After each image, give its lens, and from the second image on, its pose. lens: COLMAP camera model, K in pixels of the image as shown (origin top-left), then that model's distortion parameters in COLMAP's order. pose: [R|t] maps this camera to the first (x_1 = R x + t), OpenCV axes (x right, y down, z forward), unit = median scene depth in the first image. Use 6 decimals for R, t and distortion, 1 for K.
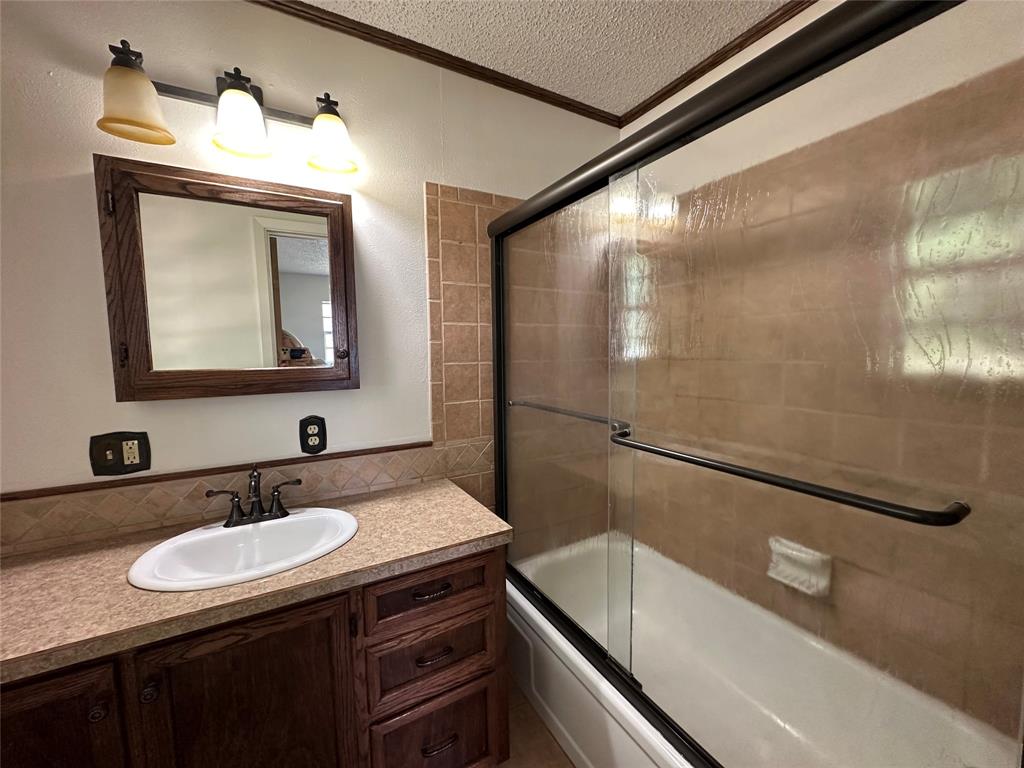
lens RADIAL K [[408.4, 0, 519.3], [0, 408.4, 383.4], [0, 0, 1]] dist [-0.007348, 0.001042]
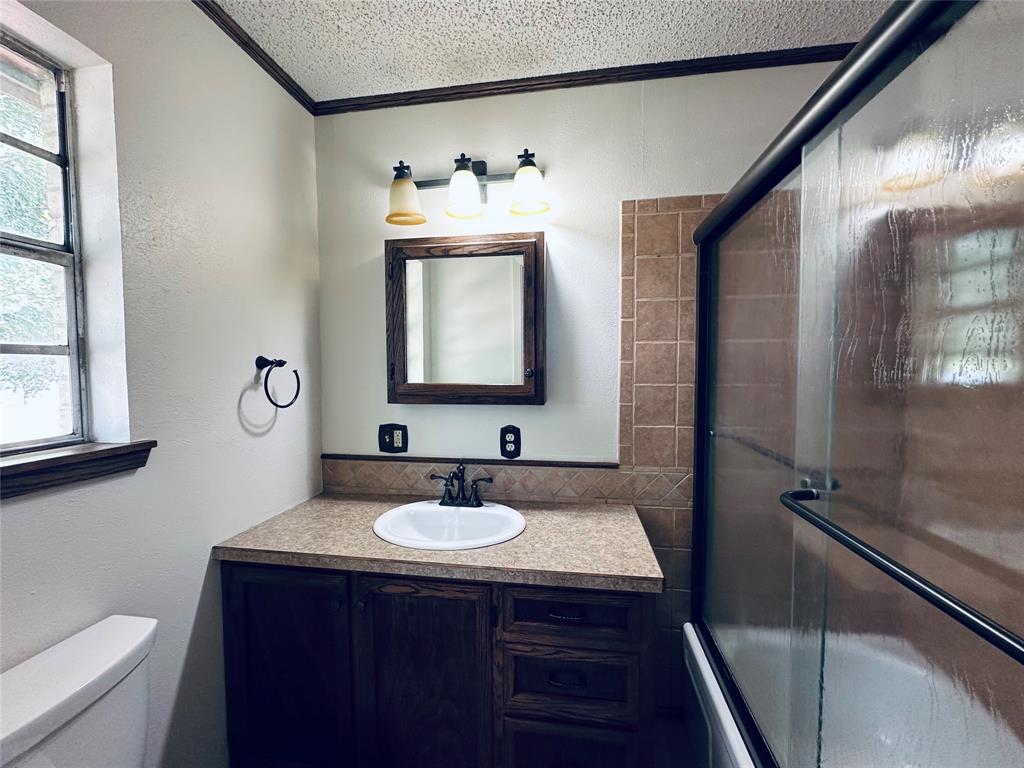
lens RADIAL K [[408.4, 0, 517.0], [0, 408.4, 385.3], [0, 0, 1]] dist [-0.007348, 0.001042]
pose [[0.783250, 0.037368, -0.620582, 0.264652], [-0.057819, 0.998244, -0.012866, -0.025210], [0.619012, 0.045959, 0.784036, 0.108954]]
